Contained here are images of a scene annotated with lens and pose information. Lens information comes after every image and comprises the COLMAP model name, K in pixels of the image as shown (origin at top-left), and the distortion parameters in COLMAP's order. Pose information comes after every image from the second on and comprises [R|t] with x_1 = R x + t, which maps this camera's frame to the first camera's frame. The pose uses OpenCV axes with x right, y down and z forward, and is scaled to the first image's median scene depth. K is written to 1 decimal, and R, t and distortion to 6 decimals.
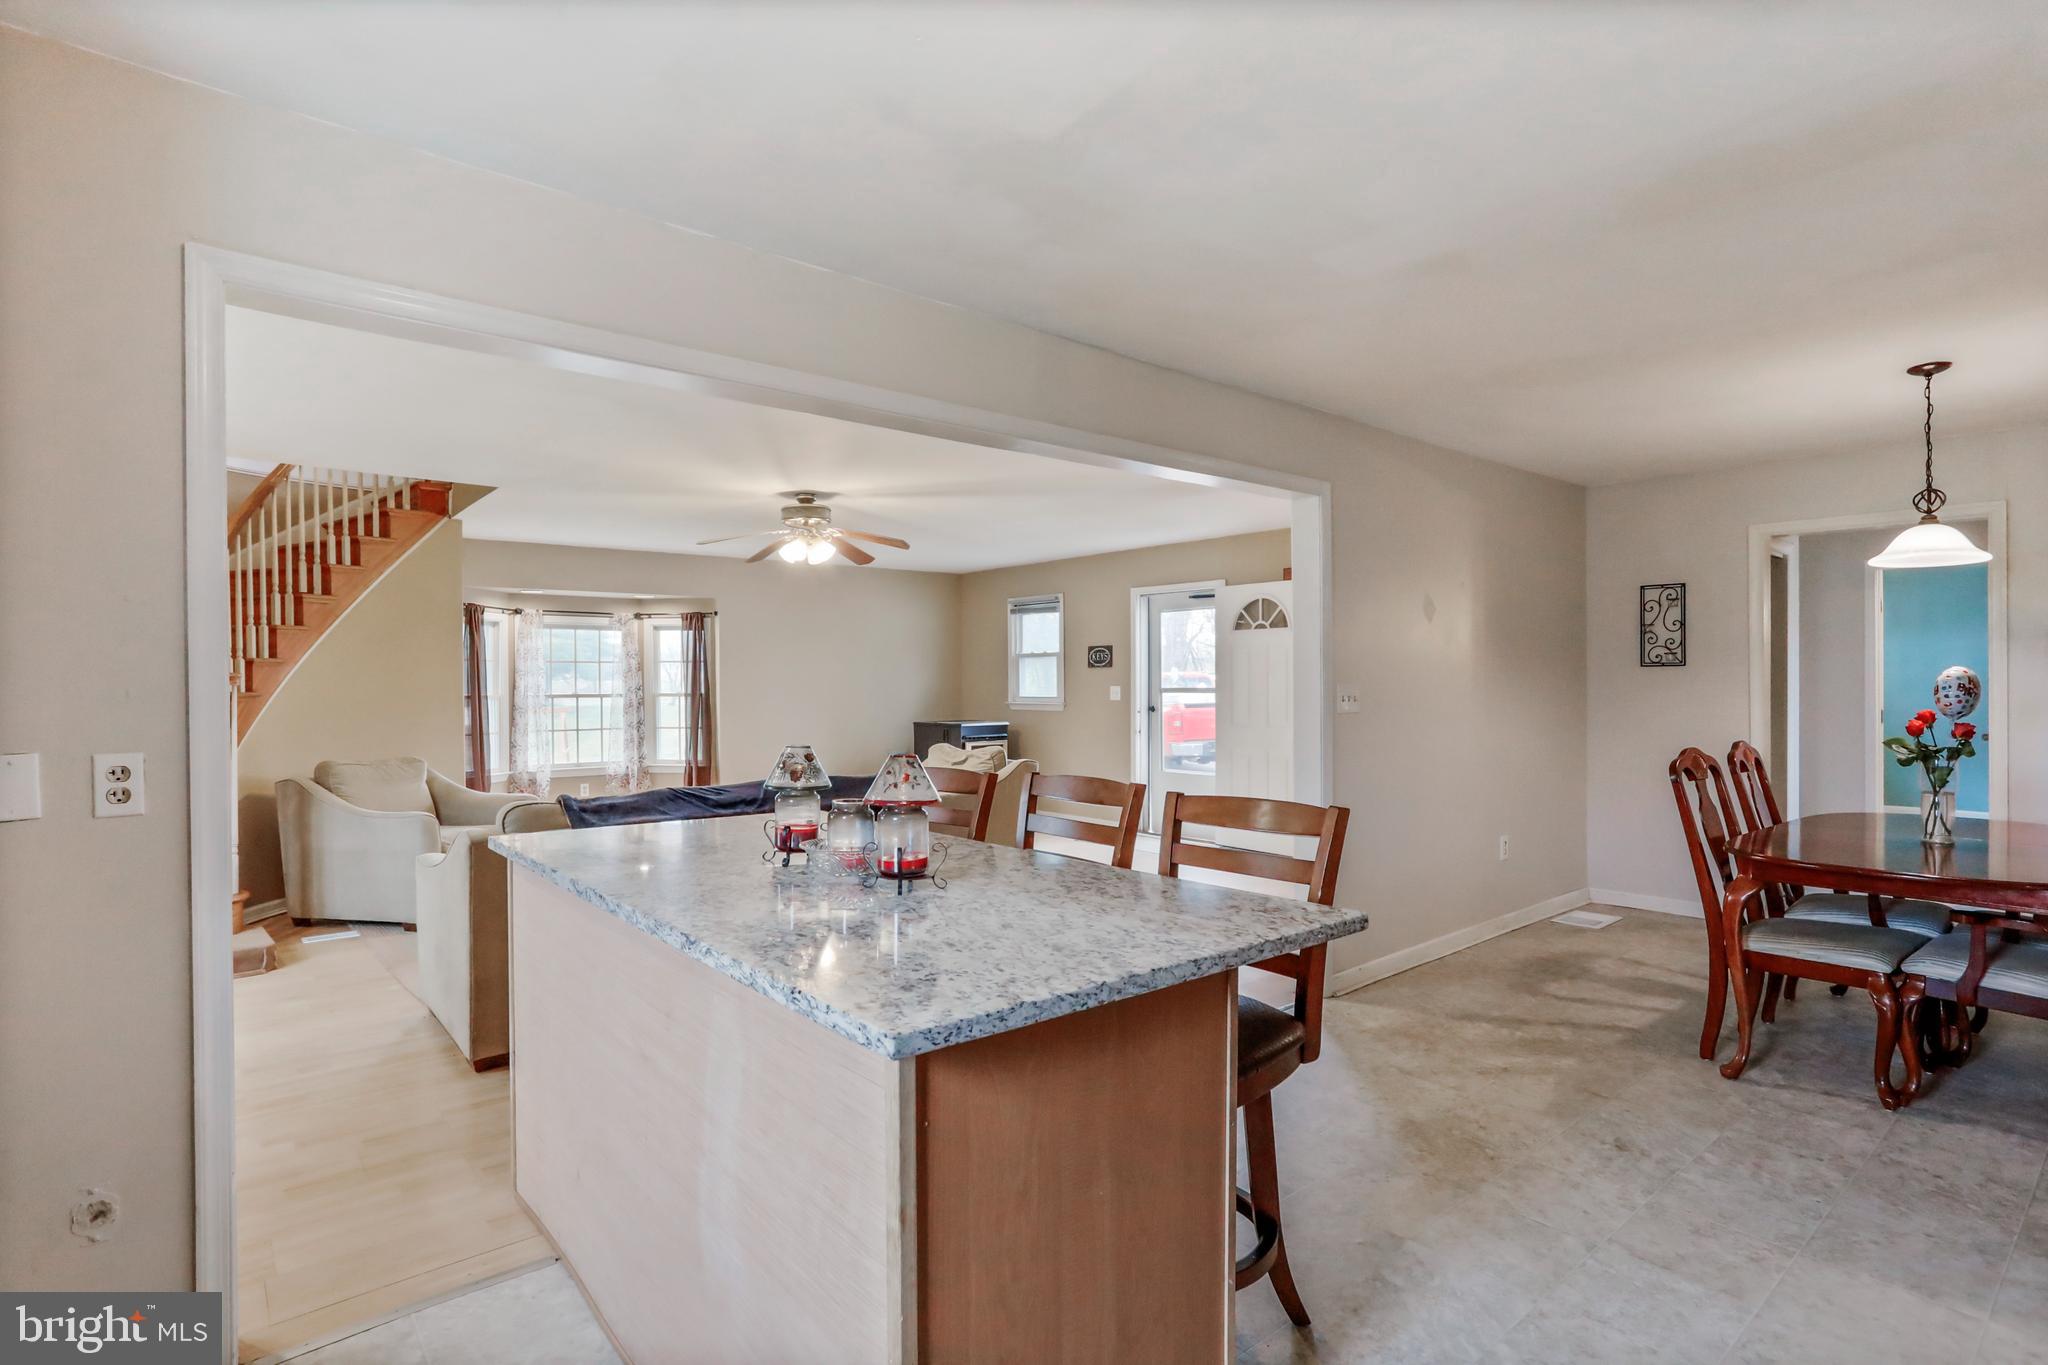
lens RADIAL K [[1001.6, 0, 1037.9], [0, 1001.6, 684.1], [0, 0, 1]] dist [-0.036231, 0.013743]
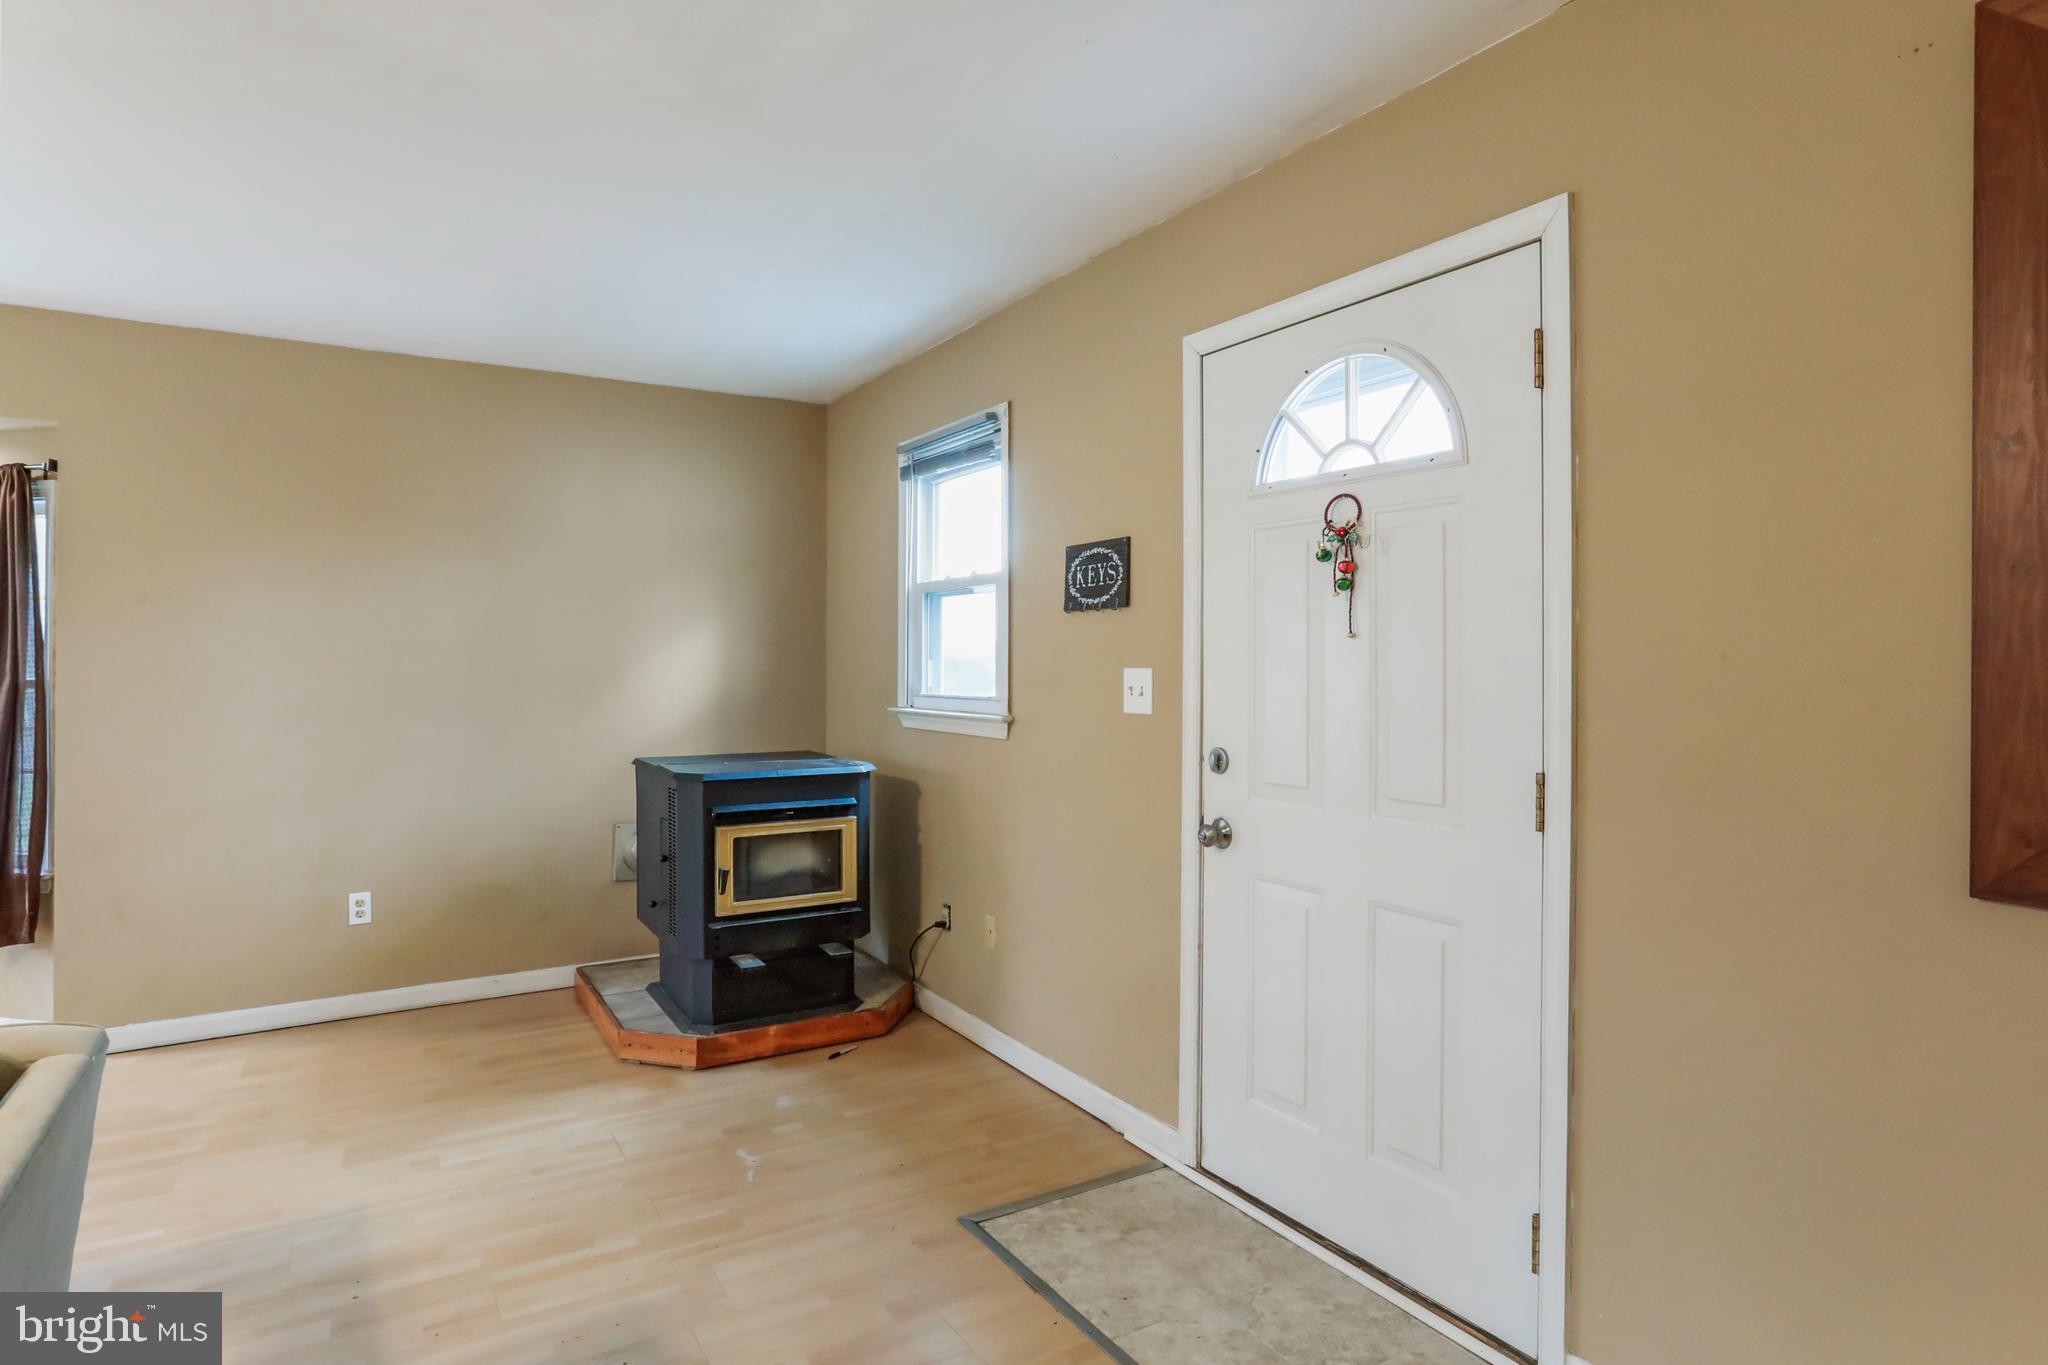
lens RADIAL K [[1061.6, 0, 1032.3], [0, 1061.6, 651.0], [0, 0, 1]] dist [-0.027495, -0.000165]
pose [[0.988405, 0.005428, -0.151746, 0.144926], [-0.007356, 0.999899, -0.012146, 0.000637], [0.151664, 0.013122, 0.988345, 1.041459]]
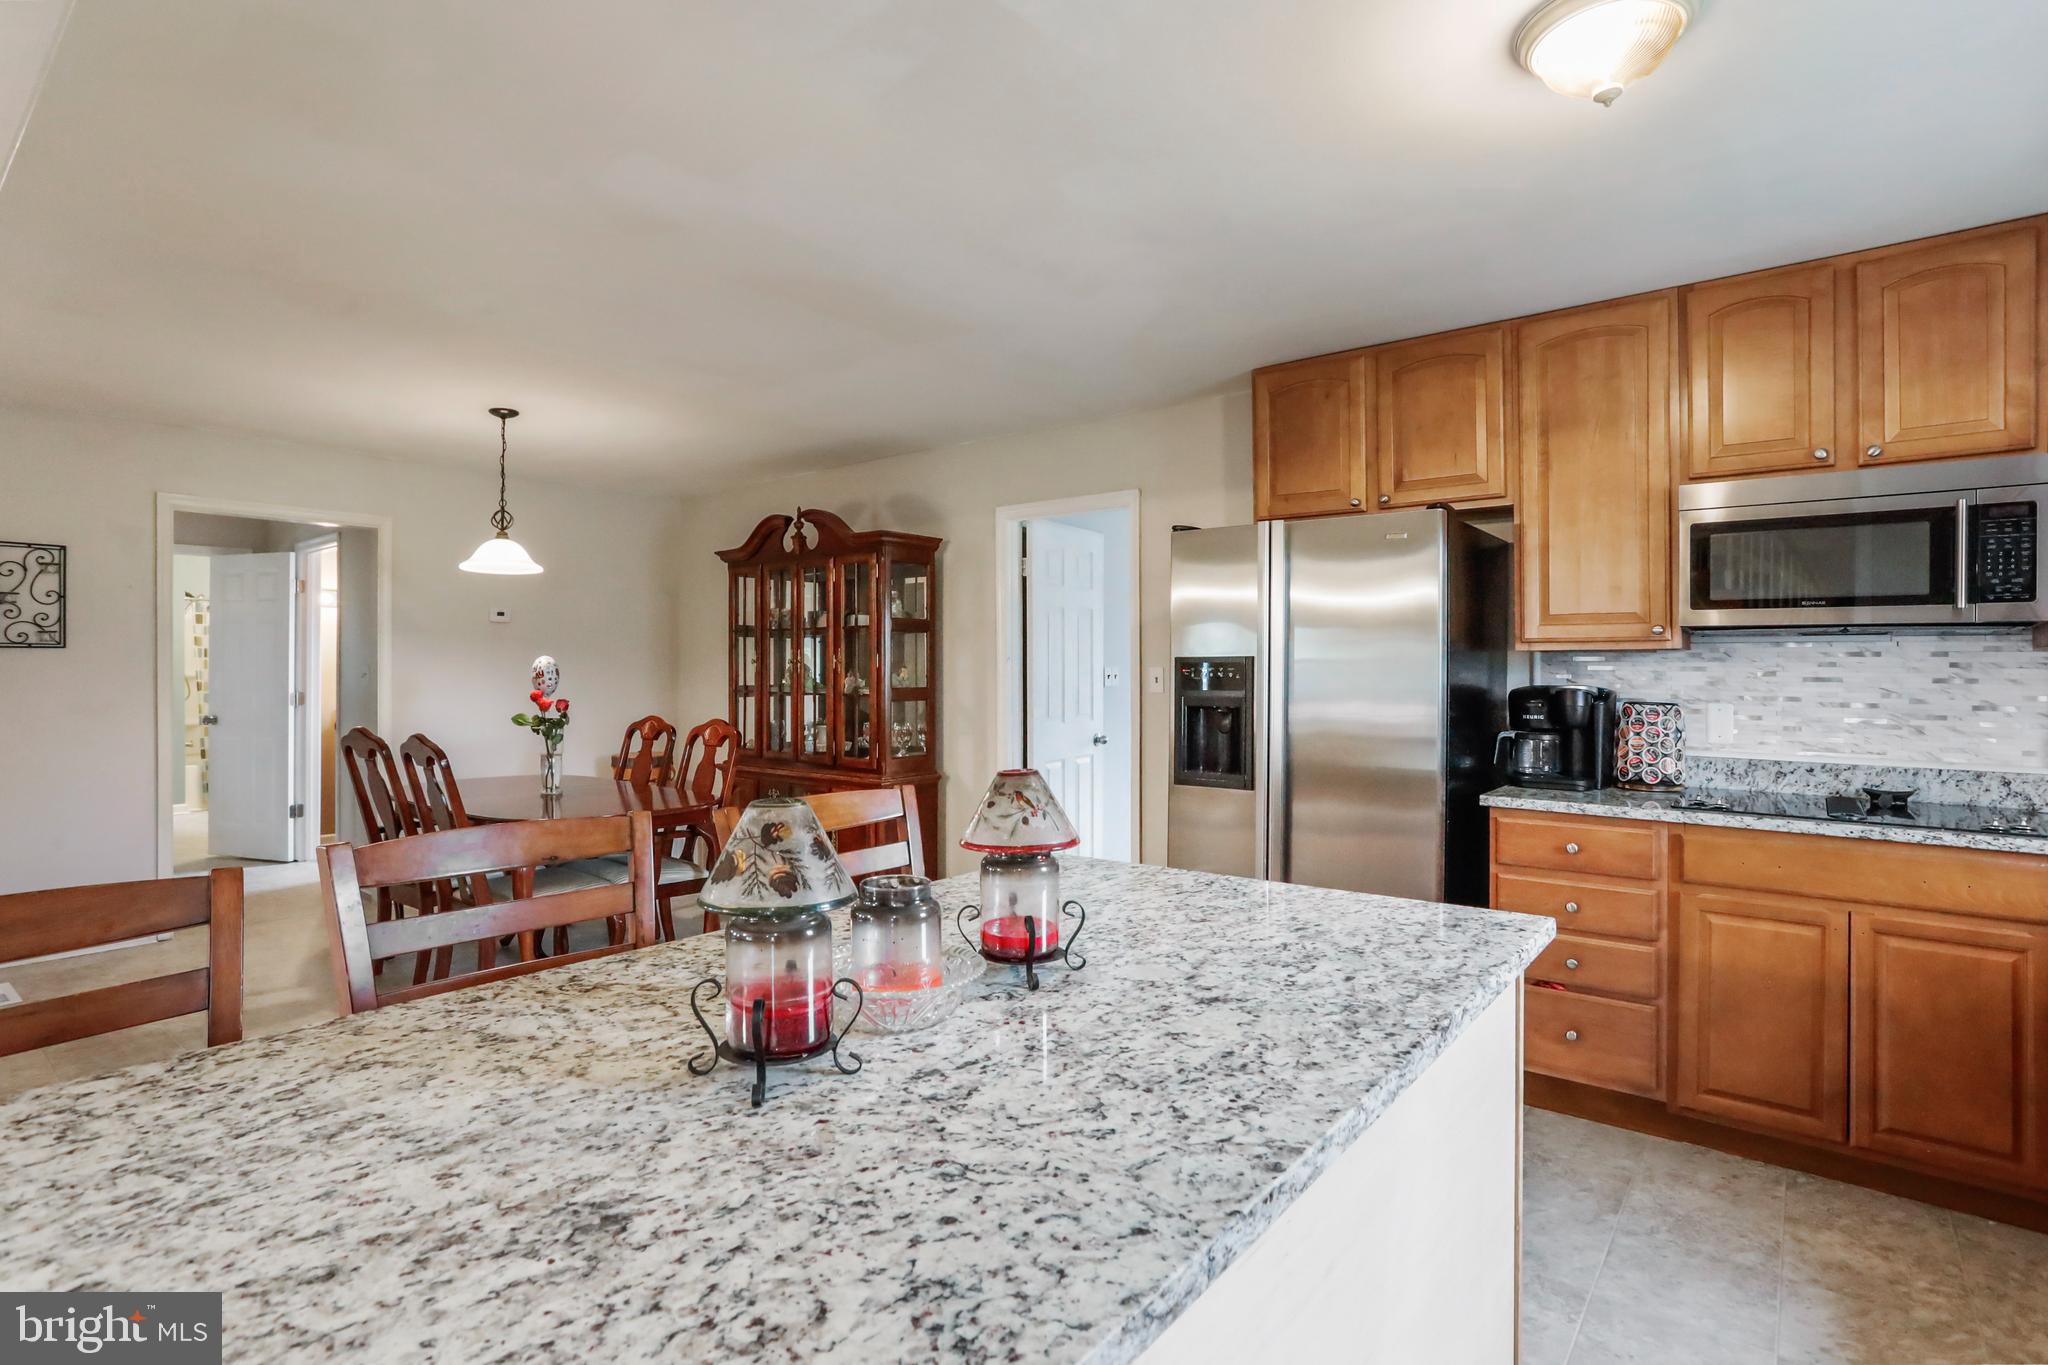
lens RADIAL K [[1001.6, 0, 1012.1], [0, 1001.6, 670.7], [0, 0, 1]] dist [-0.036231, 0.013743]
pose [[-0.188915, -0.002701, 0.981990, -0.254069], [0.002777, 0.999991, 0.003284, -0.000705], [-0.981990, 0.003347, -0.188905, 0.367819]]
